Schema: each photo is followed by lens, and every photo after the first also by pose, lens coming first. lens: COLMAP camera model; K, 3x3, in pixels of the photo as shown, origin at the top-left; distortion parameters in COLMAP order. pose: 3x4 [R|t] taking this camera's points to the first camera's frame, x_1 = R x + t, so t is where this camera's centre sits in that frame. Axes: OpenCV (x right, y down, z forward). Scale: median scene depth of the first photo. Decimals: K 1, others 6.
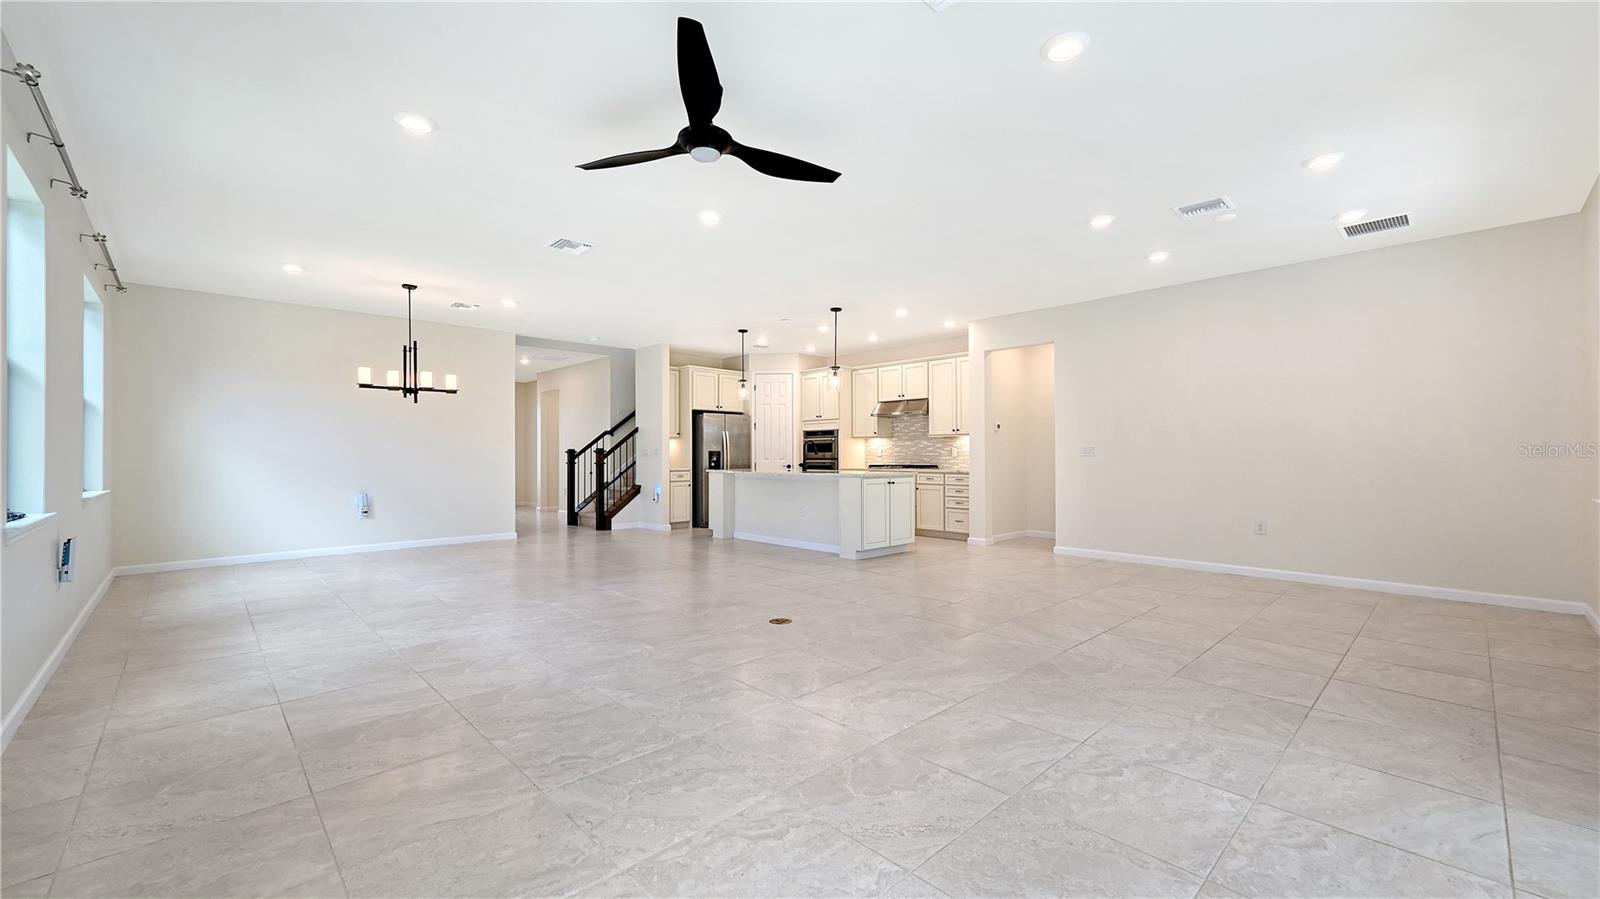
lens RADIAL K [[637.9, 0, 810.5], [0, 637.9, 446.3], [0, 0, 1]] dist [0.010705, -0.000287]
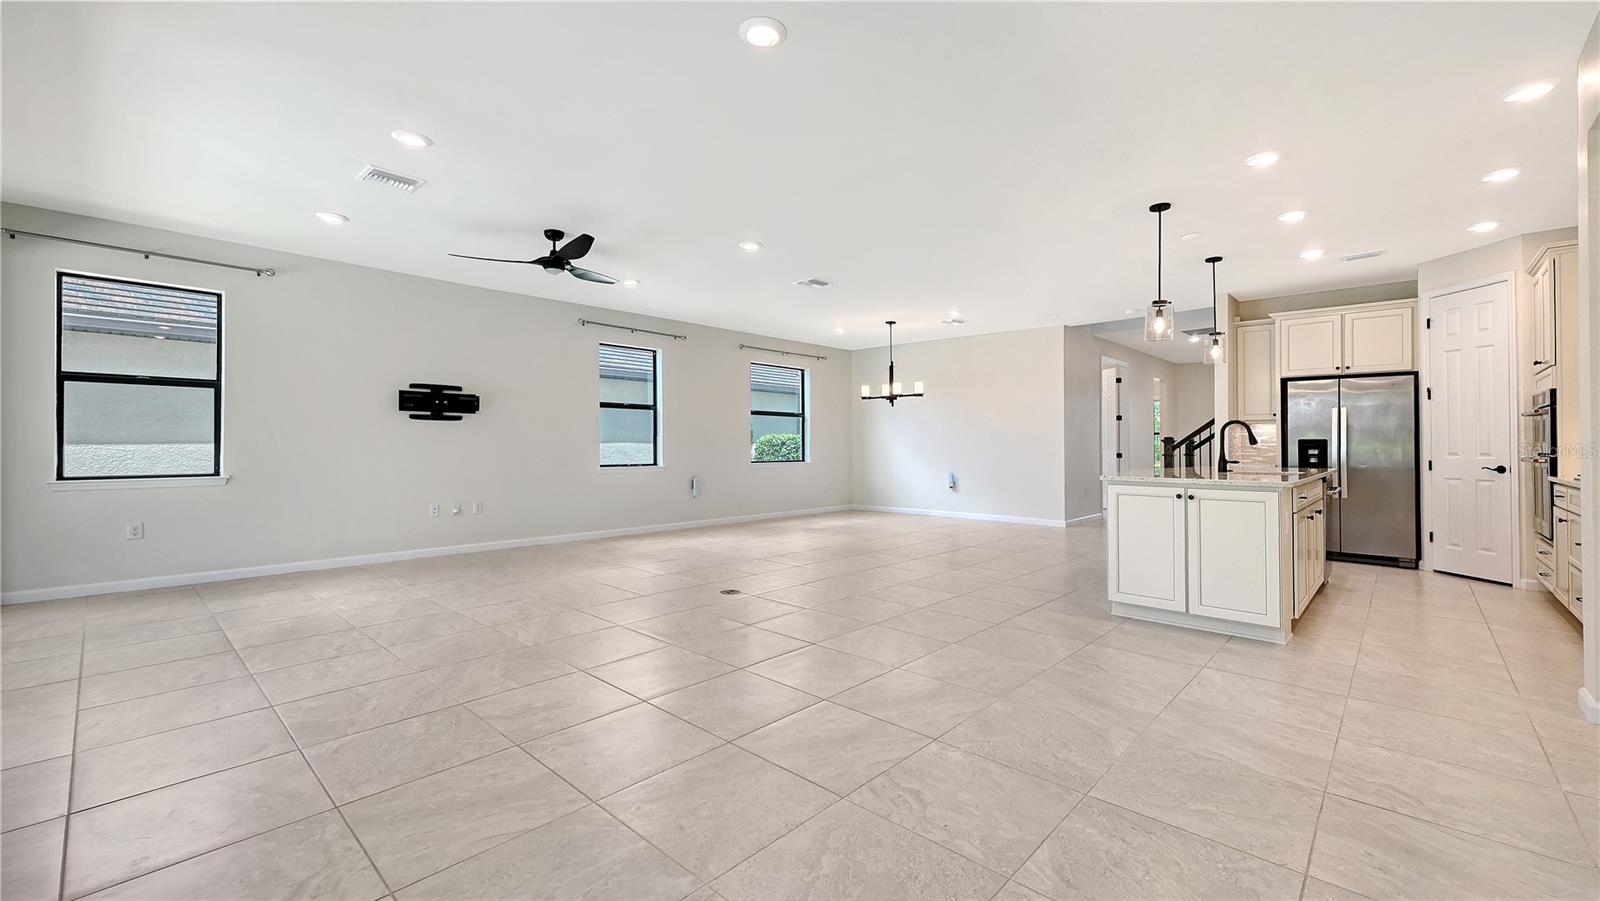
lens RADIAL K [[637.9, 0, 797.3], [0, 637.9, 440.8], [0, 0, 1]] dist [0.010705, -0.000287]
pose [[0.052497, -0.003338, -0.998615, 0.741723], [0.010810, 0.999938, -0.002774, 0.007509], [0.998563, -0.010649, 0.052530, 0.722900]]
